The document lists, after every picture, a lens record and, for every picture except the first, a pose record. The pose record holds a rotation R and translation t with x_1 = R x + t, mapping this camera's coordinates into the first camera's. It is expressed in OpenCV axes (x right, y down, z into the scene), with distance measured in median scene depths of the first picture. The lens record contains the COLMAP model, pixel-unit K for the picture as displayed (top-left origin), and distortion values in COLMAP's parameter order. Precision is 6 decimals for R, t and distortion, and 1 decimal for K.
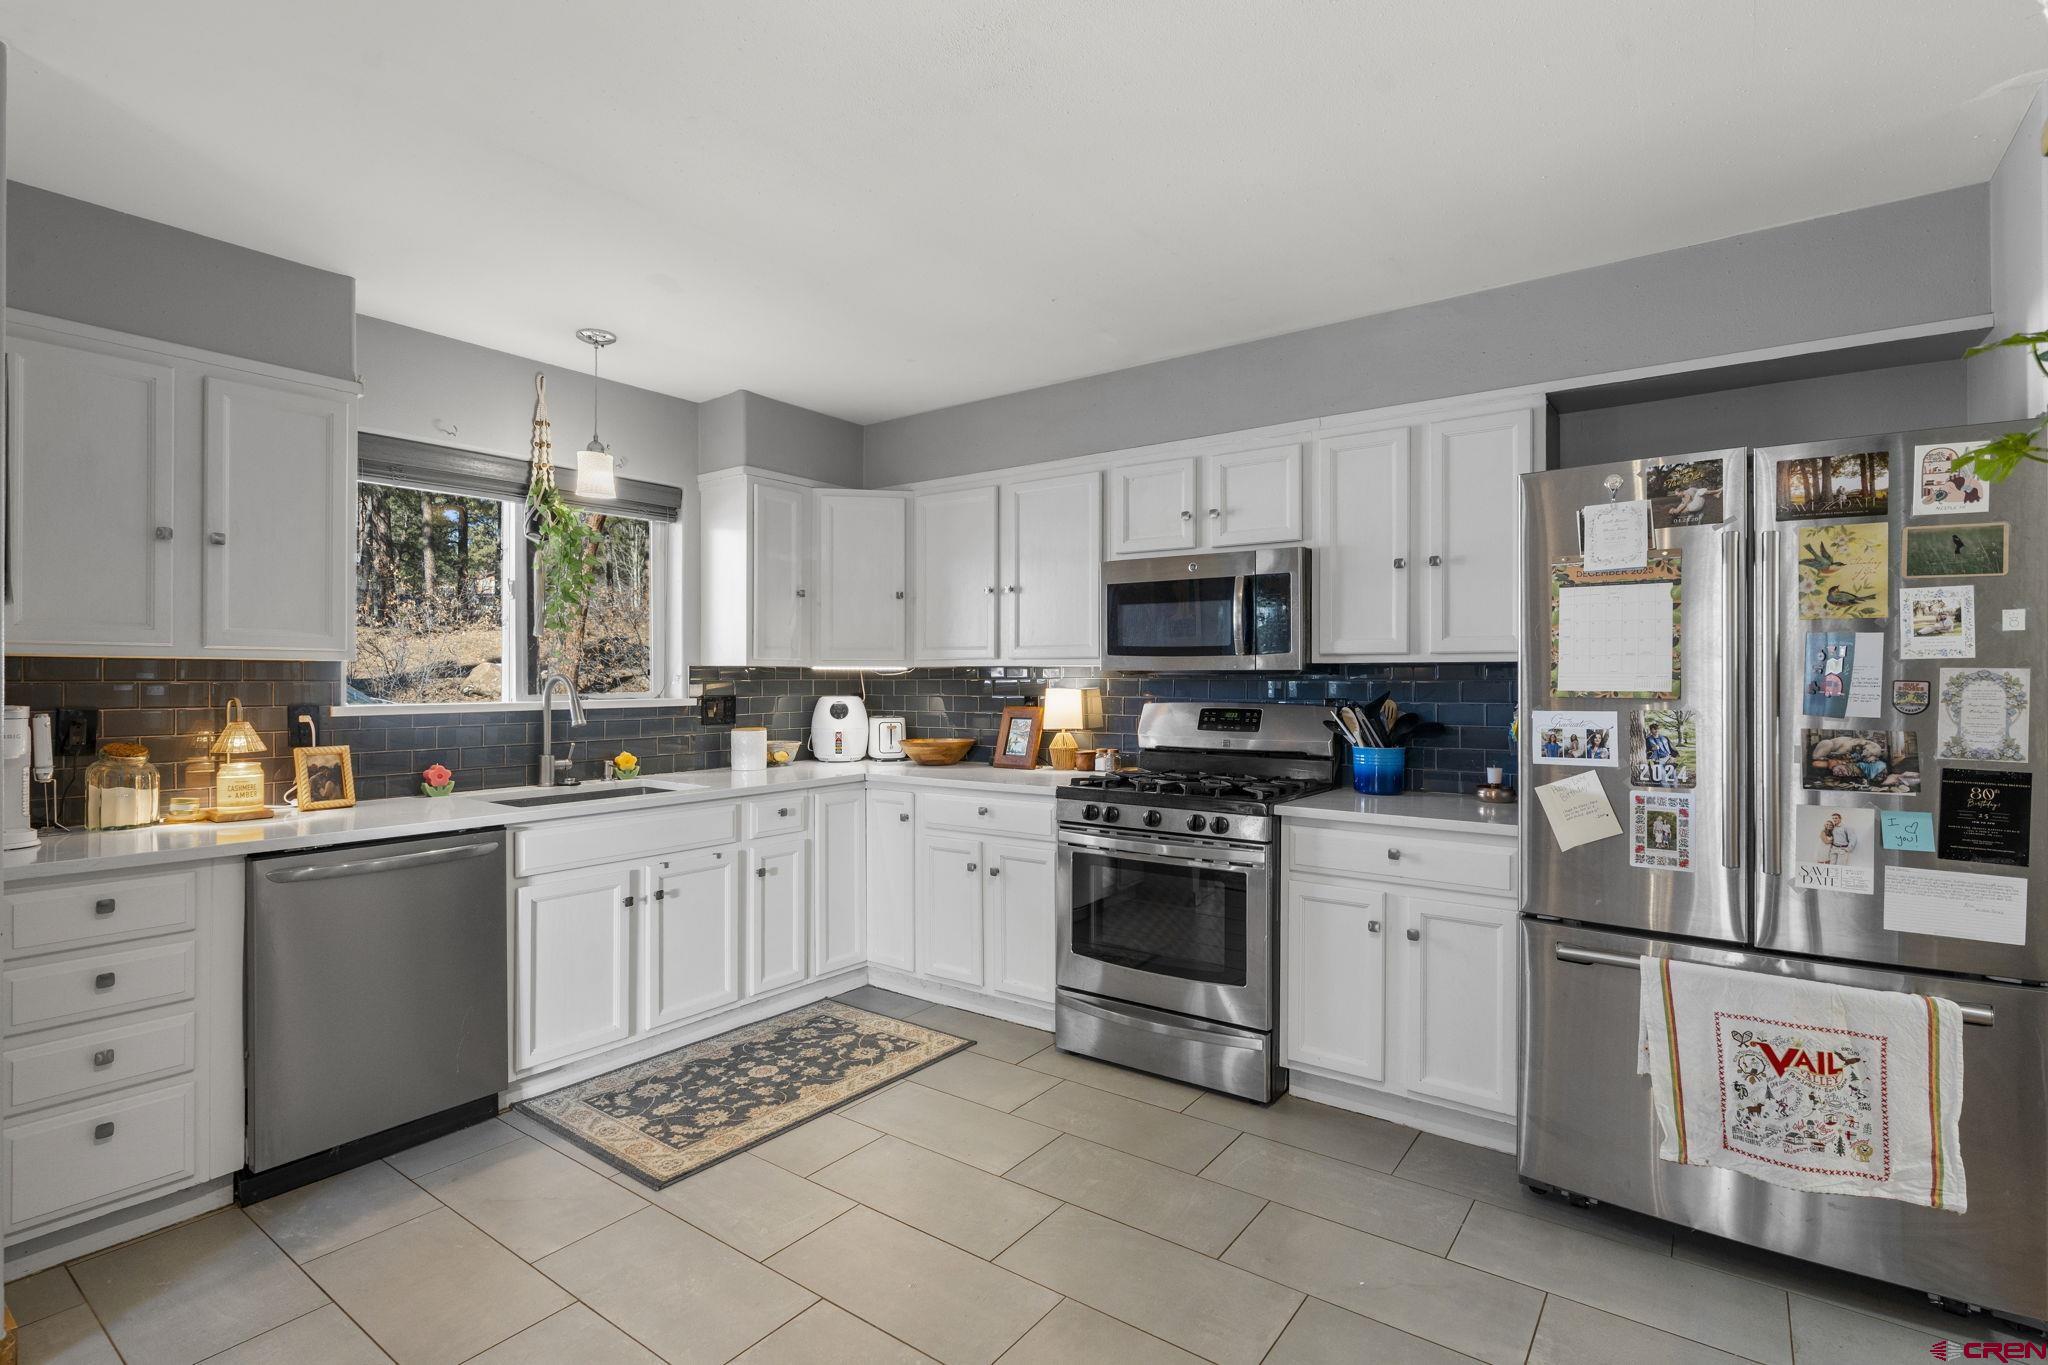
lens RADIAL K [[973.6, 0, 1024.0], [0, 973.6, 682.5], [0, 0, 1]] dist [-0.001800, -0.000030]
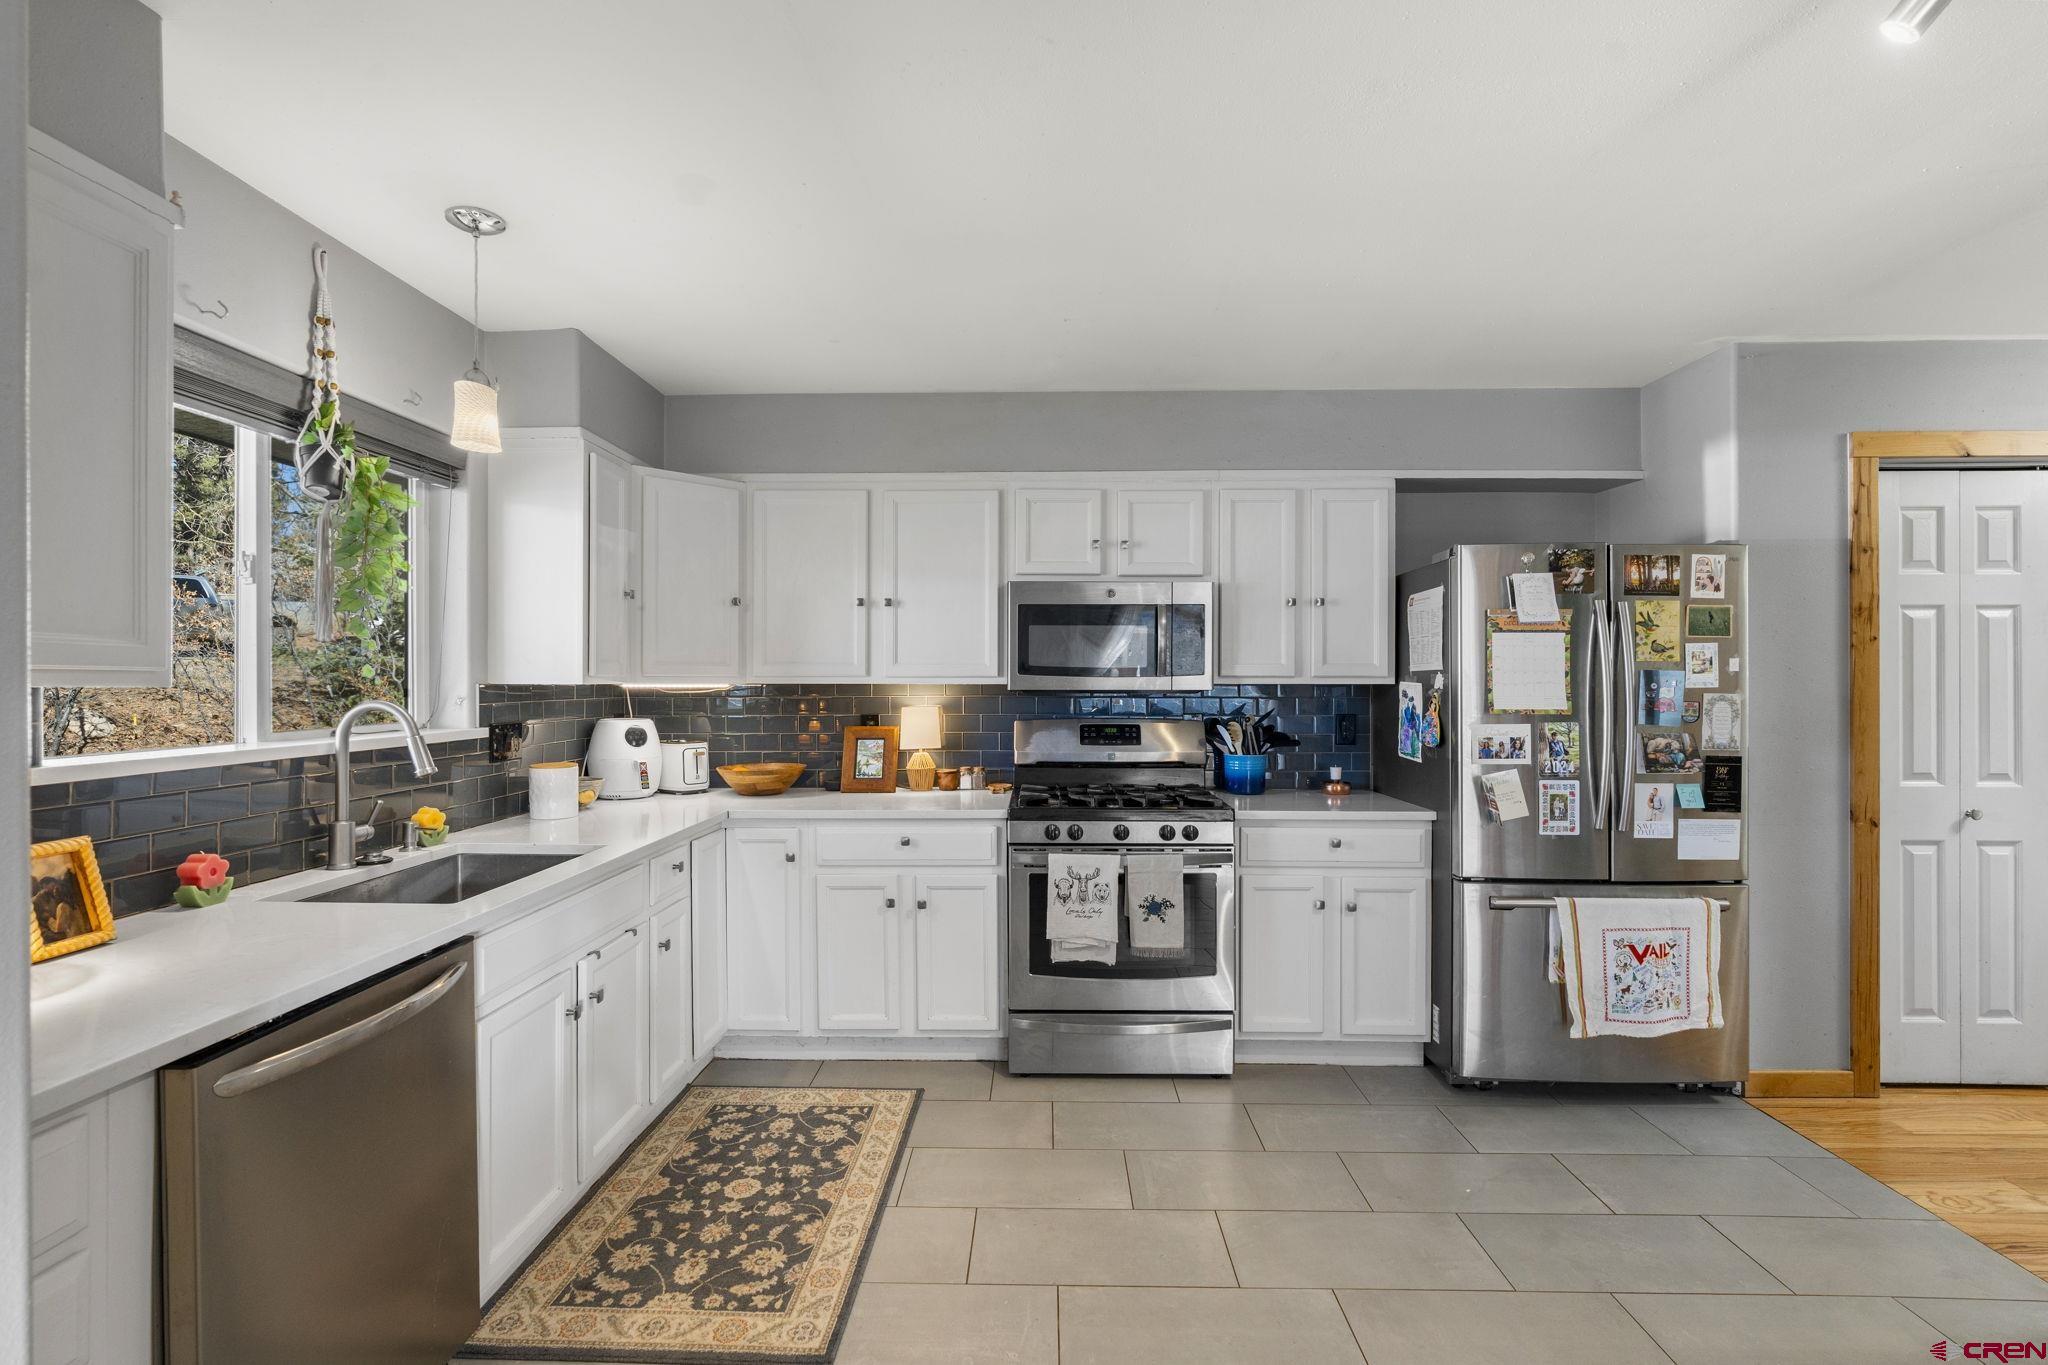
lens RADIAL K [[929.3, 0, 1026.3], [0, 929.3, 687.4], [0, 0, 1]] dist [-0.004898, -0.000010]
pose [[0.819390, -0.004034, 0.573222, -0.542419], [0.002906, 0.999992, 0.002884, -0.020651], [-0.573229, -0.000697, 0.819395, 0.243030]]
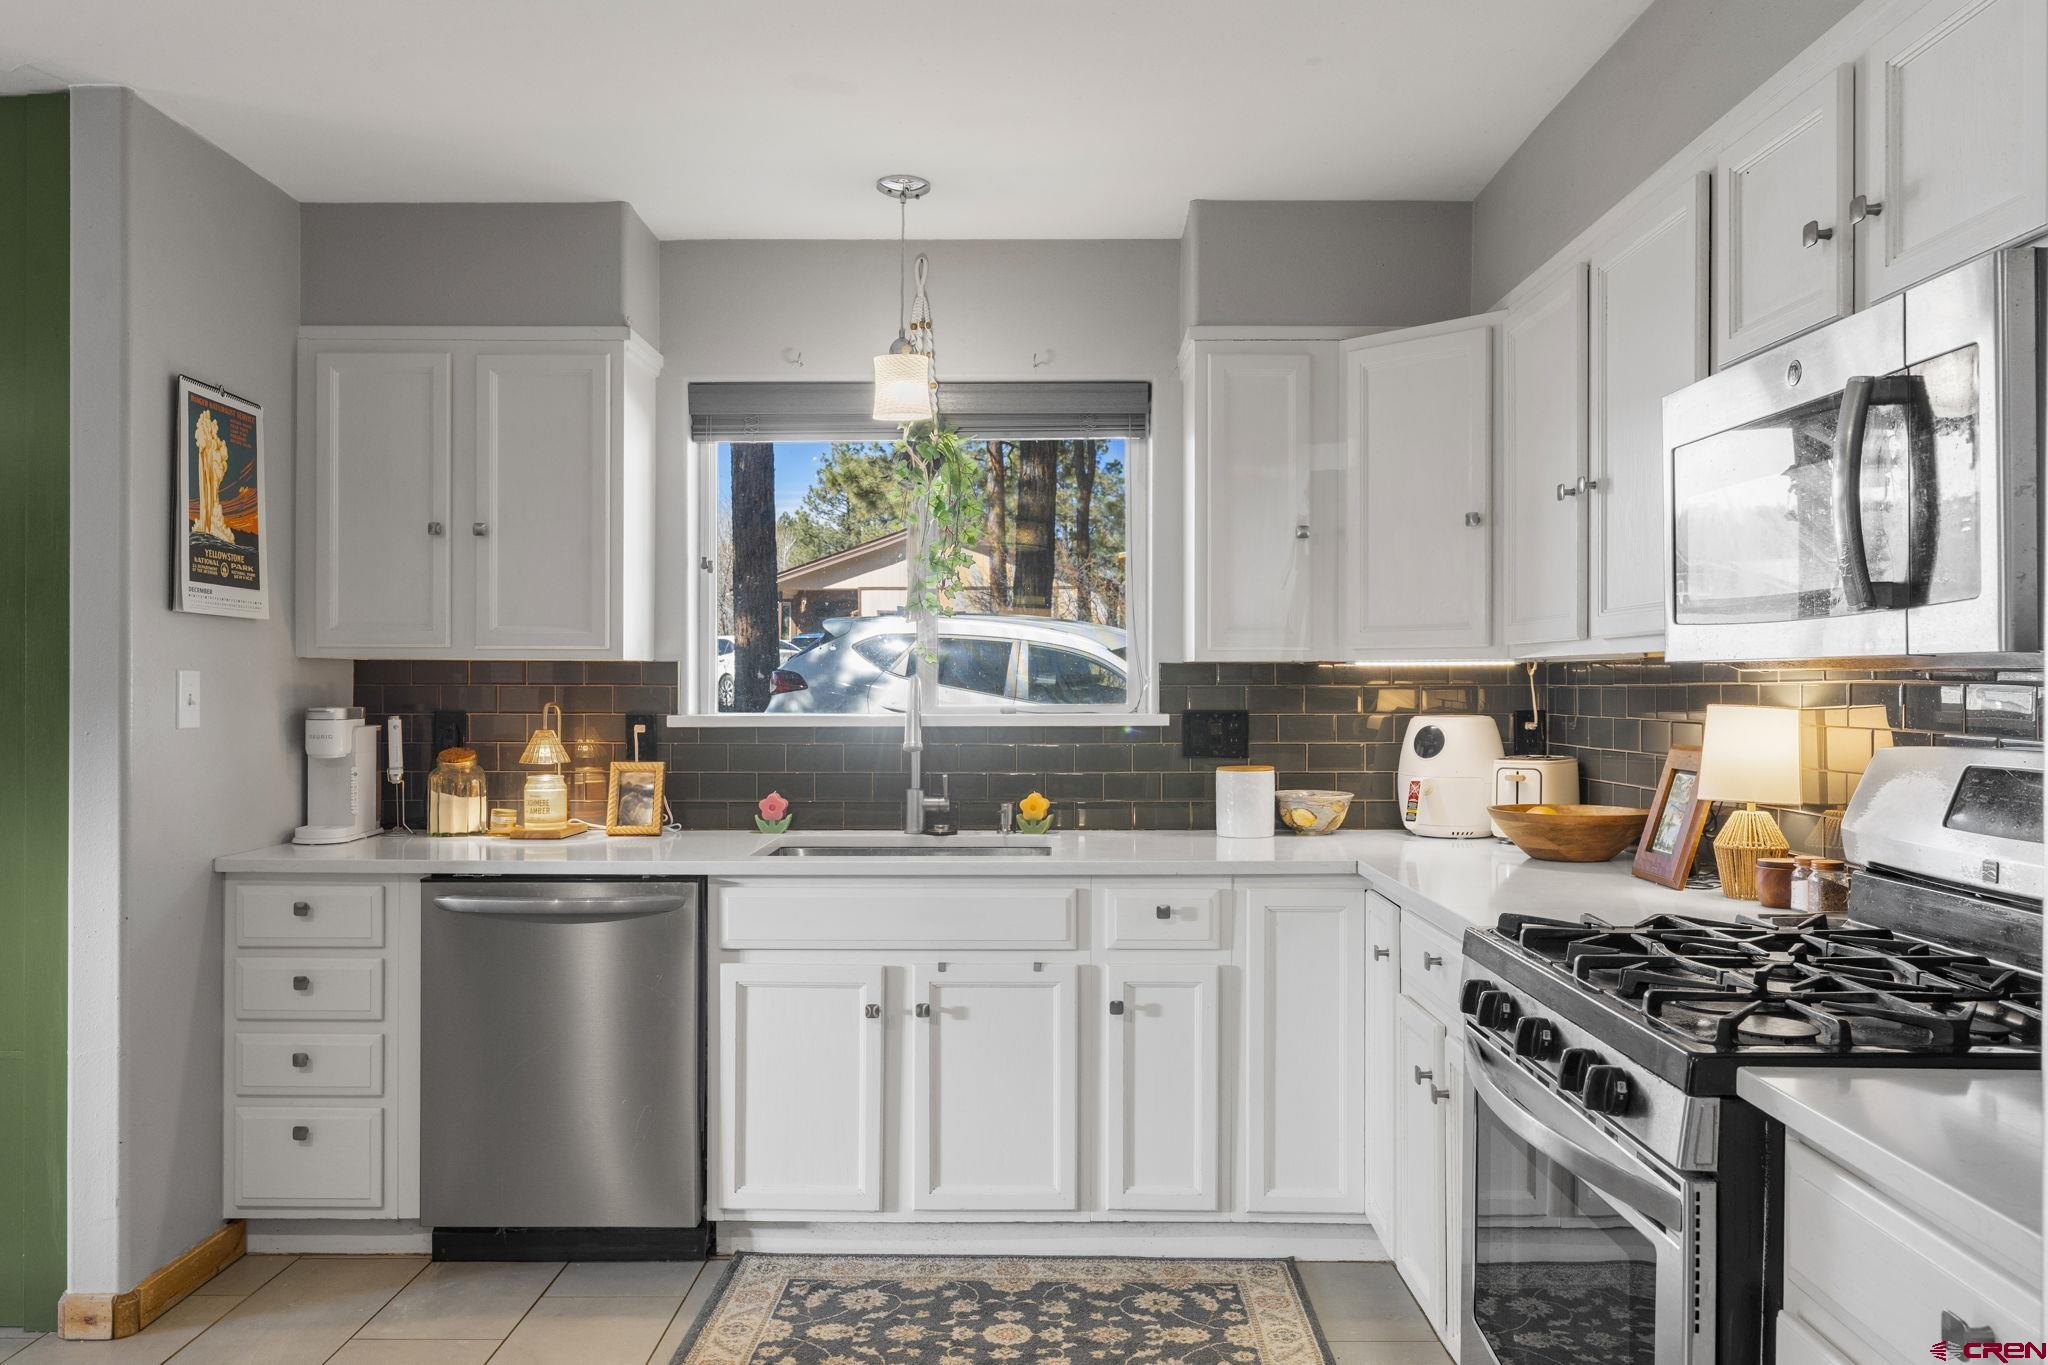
lens RADIAL K [[1475.0, 0, 1028.6], [0, 1475.0, 690.0], [0, 0, 1]] dist [-0.002332, -0.000125]
pose [[0.586380, 0.004326, -0.810024, 0.501699], [-0.004564, 0.999988, 0.002037, -0.000980], [0.810023, 0.002503, 0.586393, 0.499369]]
